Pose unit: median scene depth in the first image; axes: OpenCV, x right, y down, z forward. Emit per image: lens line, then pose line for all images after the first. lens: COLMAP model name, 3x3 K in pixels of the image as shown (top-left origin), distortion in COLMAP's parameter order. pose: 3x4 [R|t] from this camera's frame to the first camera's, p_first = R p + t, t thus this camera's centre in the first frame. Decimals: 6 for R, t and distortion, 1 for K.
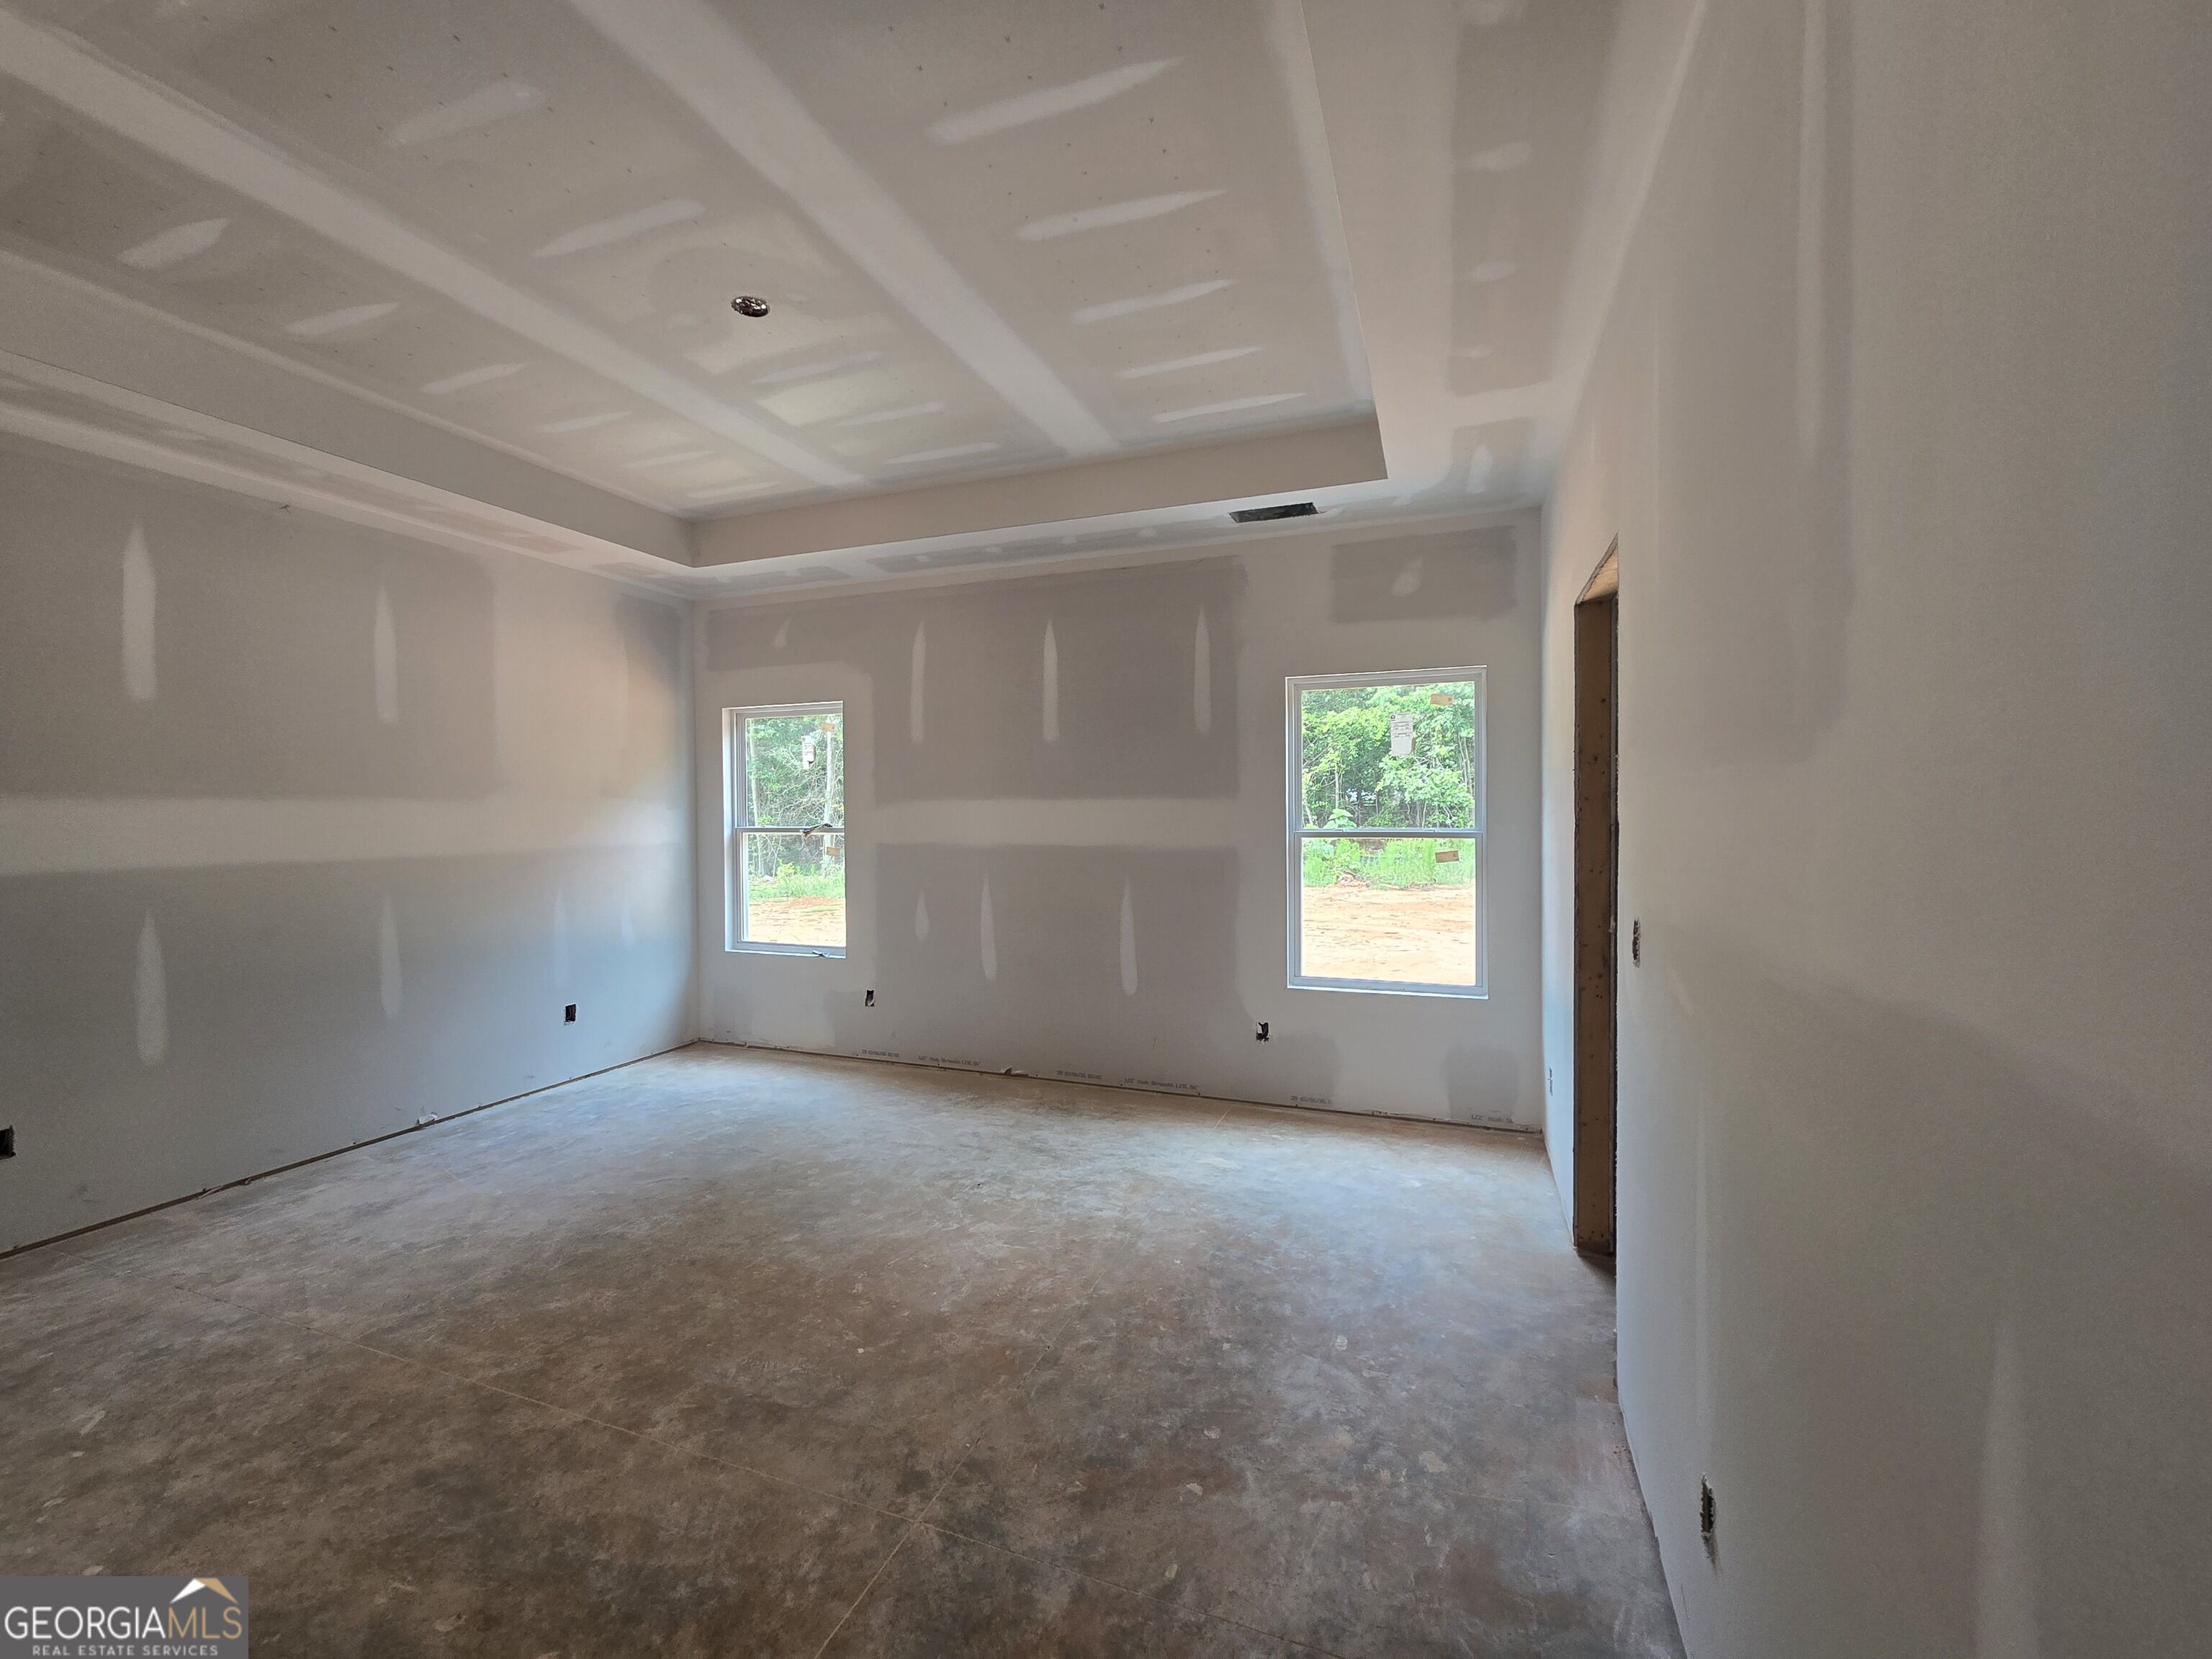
lens RADIAL K [[904.4, 0, 1107.8], [0, 904.4, 828.7], [0, 0, 1]] dist [-0.002771, 0.003483]
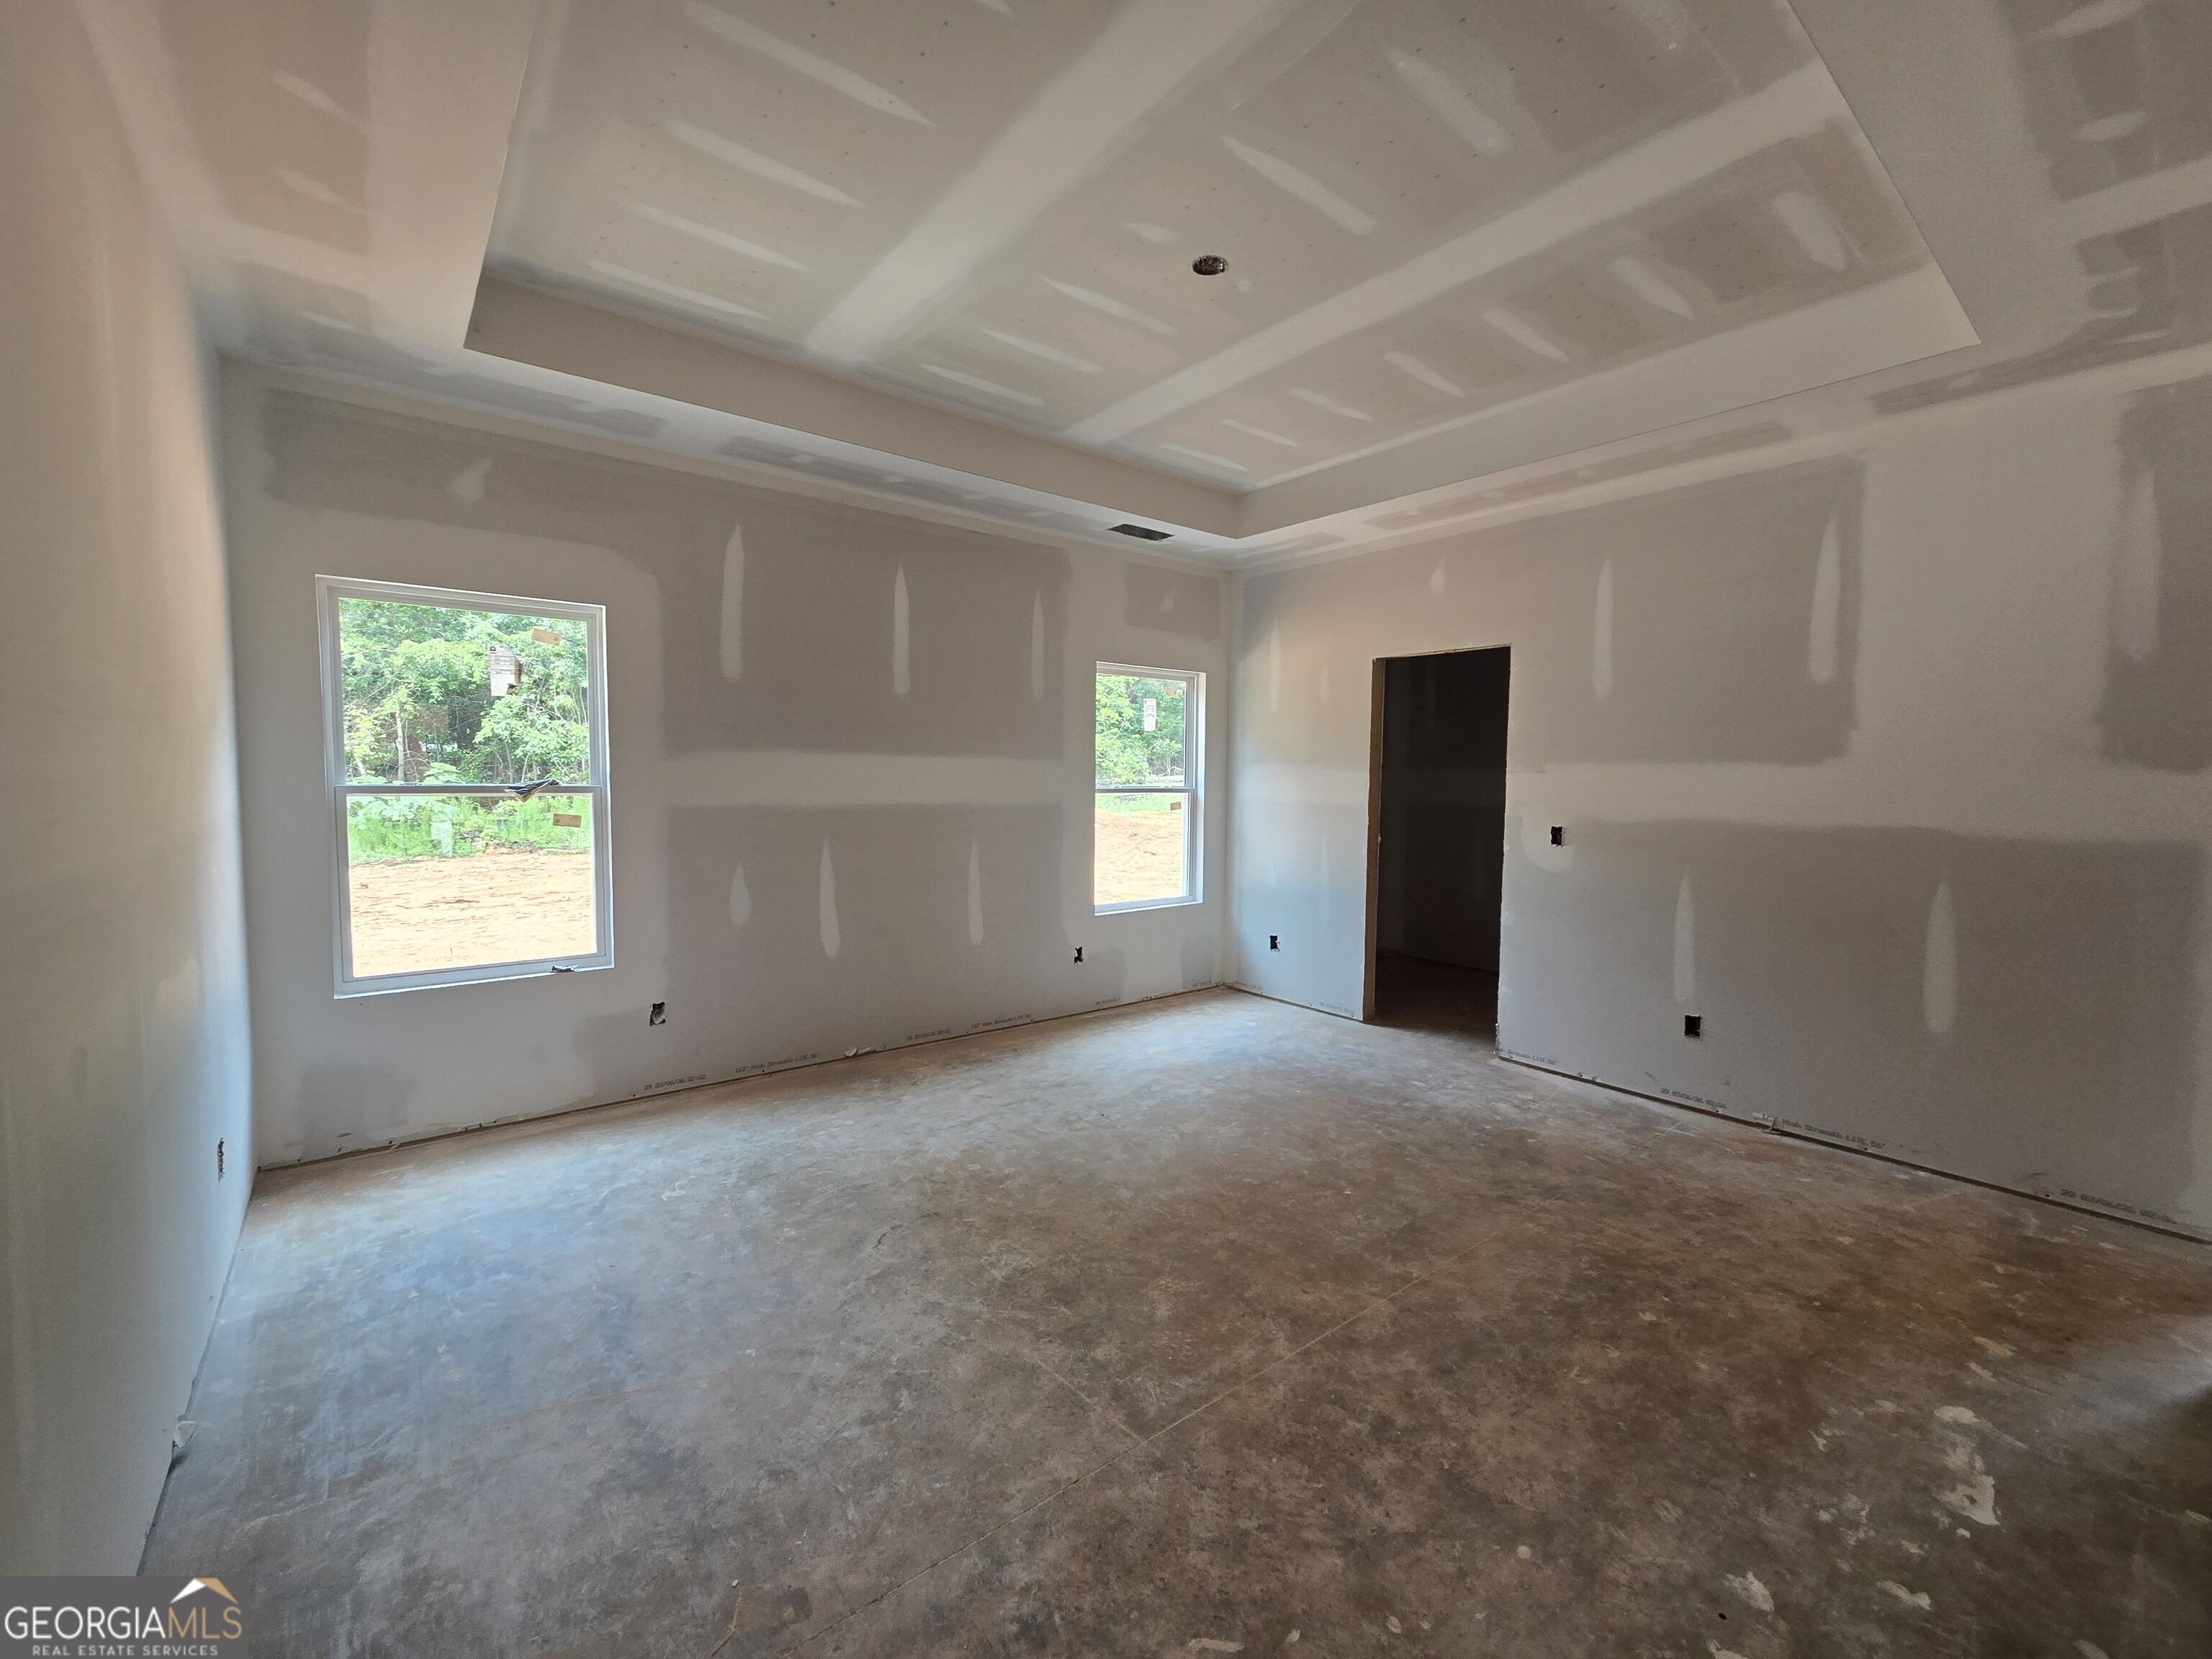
lens RADIAL K [[904.4, 0, 1107.8], [0, 904.4, 828.7], [0, 0, 1]] dist [-0.002771, 0.003483]
pose [[0.509783, -0.040969, 0.859327, -0.999232], [0.001130, 0.998896, 0.046953, -0.000061], [-0.860302, -0.022965, 0.509267, 0.425276]]
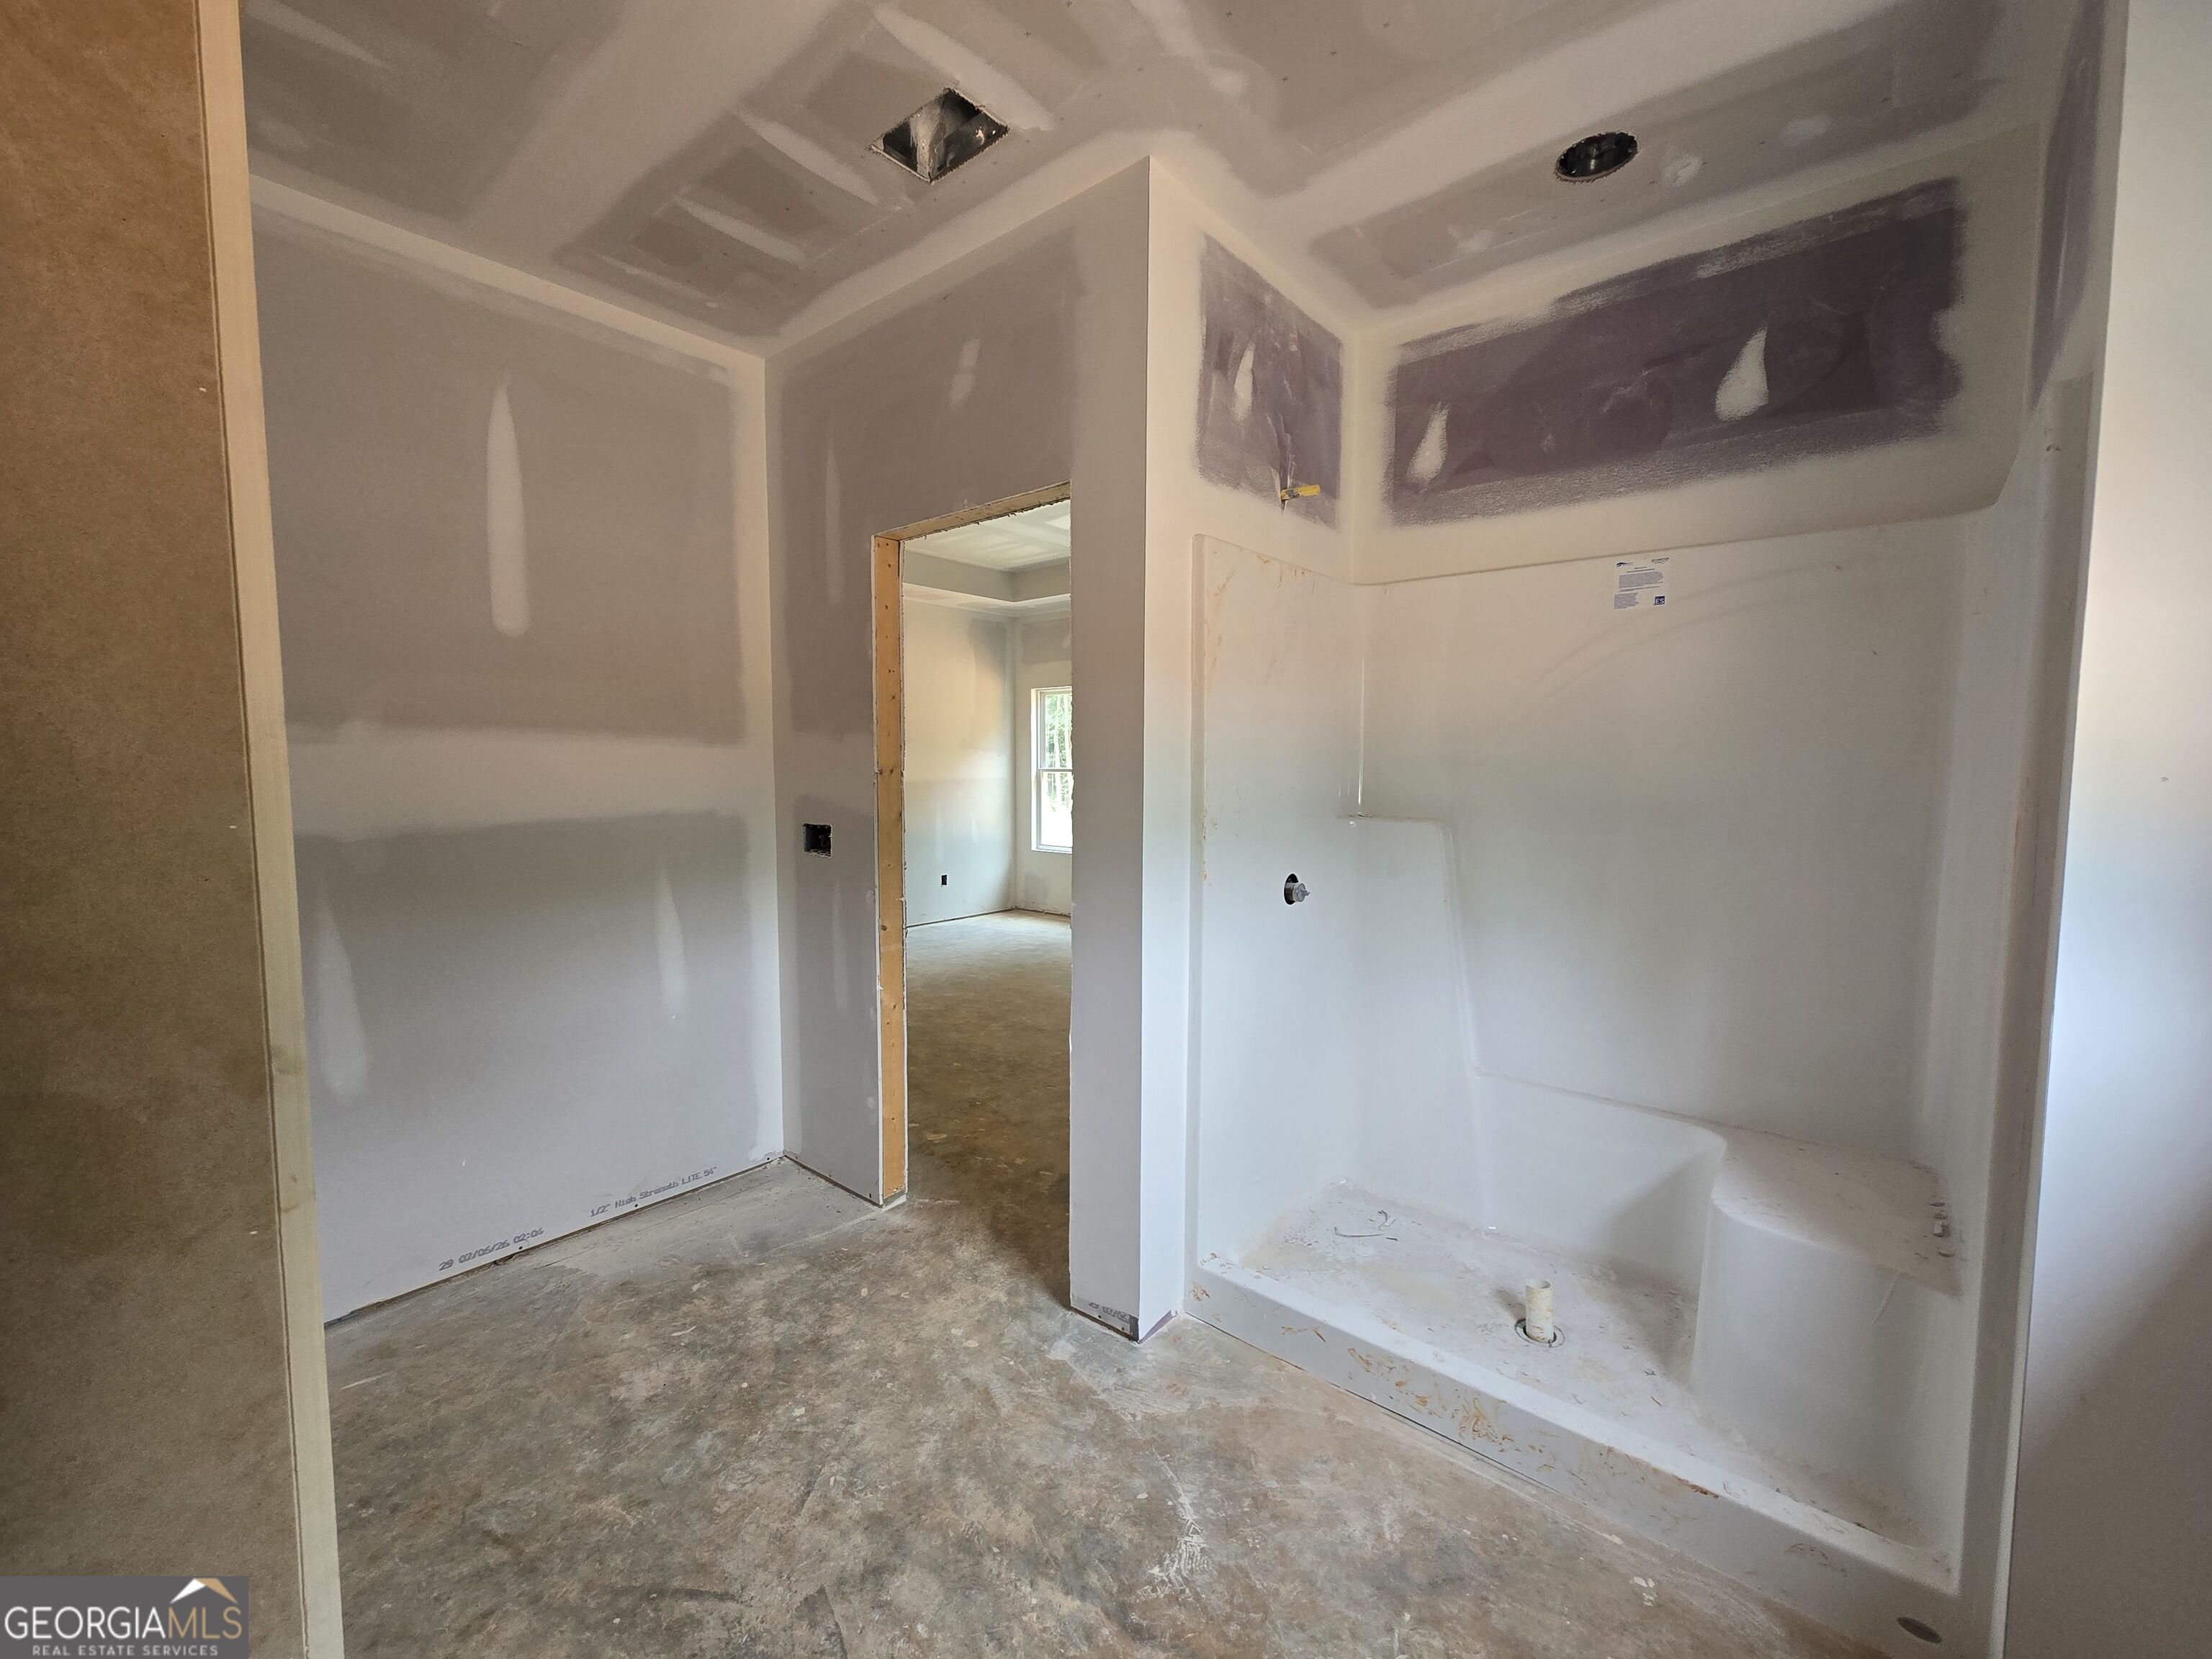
lens RADIAL K [[904.4, 0, 1107.8], [0, 904.4, 828.7], [0, 0, 1]] dist [-0.002771, 0.003483]
pose [[0.945090, 0.031929, -0.325246, 0.287031], [-0.013626, 0.998200, 0.058398, 0.013378], [0.326525, -0.050759, 0.943825, -0.589970]]
